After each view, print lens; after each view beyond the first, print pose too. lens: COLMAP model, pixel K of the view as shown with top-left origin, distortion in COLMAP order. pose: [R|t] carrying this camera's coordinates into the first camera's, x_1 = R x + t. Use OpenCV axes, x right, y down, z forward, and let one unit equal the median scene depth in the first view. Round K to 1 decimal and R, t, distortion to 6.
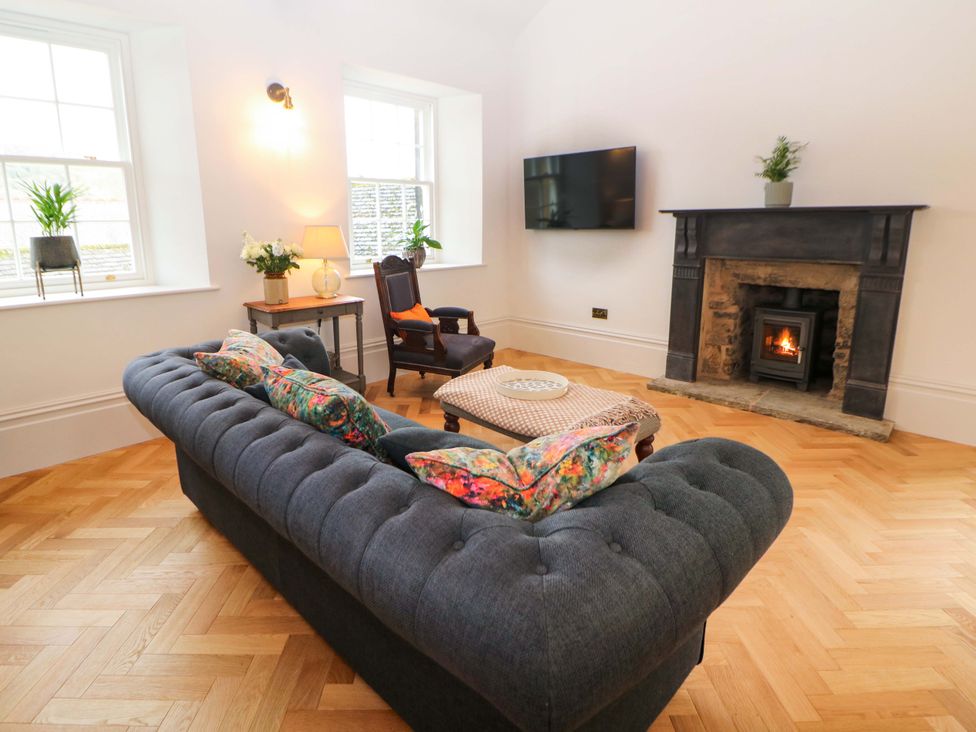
lens RADIAL K [[552.3, 0, 471.4], [0, 552.3, 333.5], [0, 0, 1]] dist [-0.004066, -0.000870]
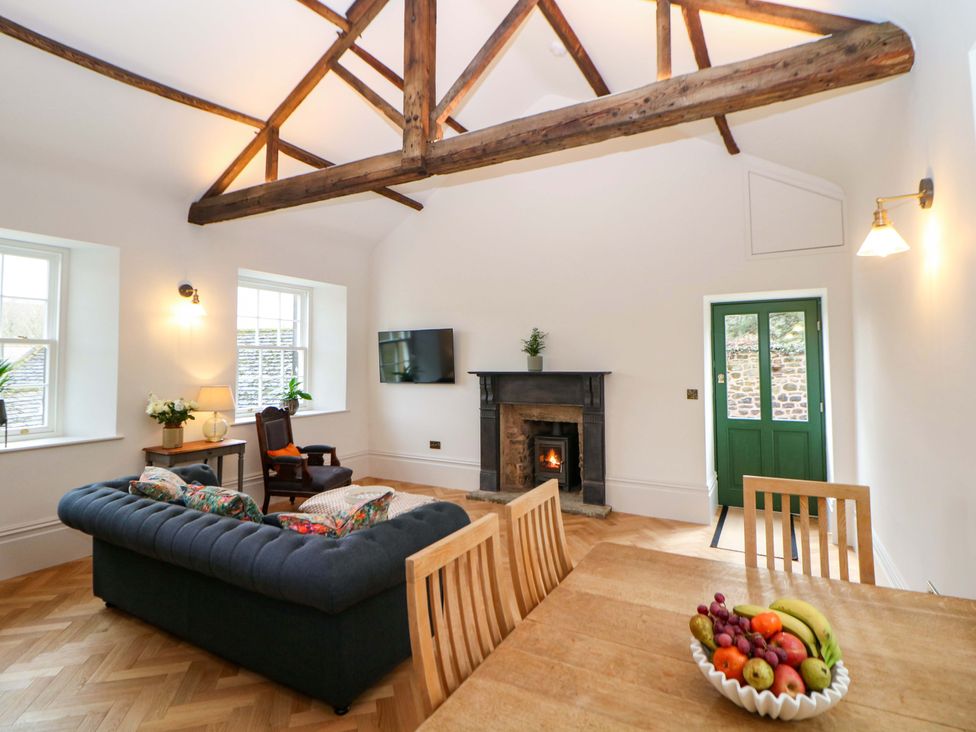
lens RADIAL K [[502.1, 0, 491.8], [0, 502.1, 340.0], [0, 0, 1]] dist [-0.001506, -0.012879]
pose [[0.961986, 0.012316, 0.272820, 0.035230], [0.055674, 0.969159, -0.240063, 0.020866], [-0.267363, 0.246127, 0.931632, -0.299512]]
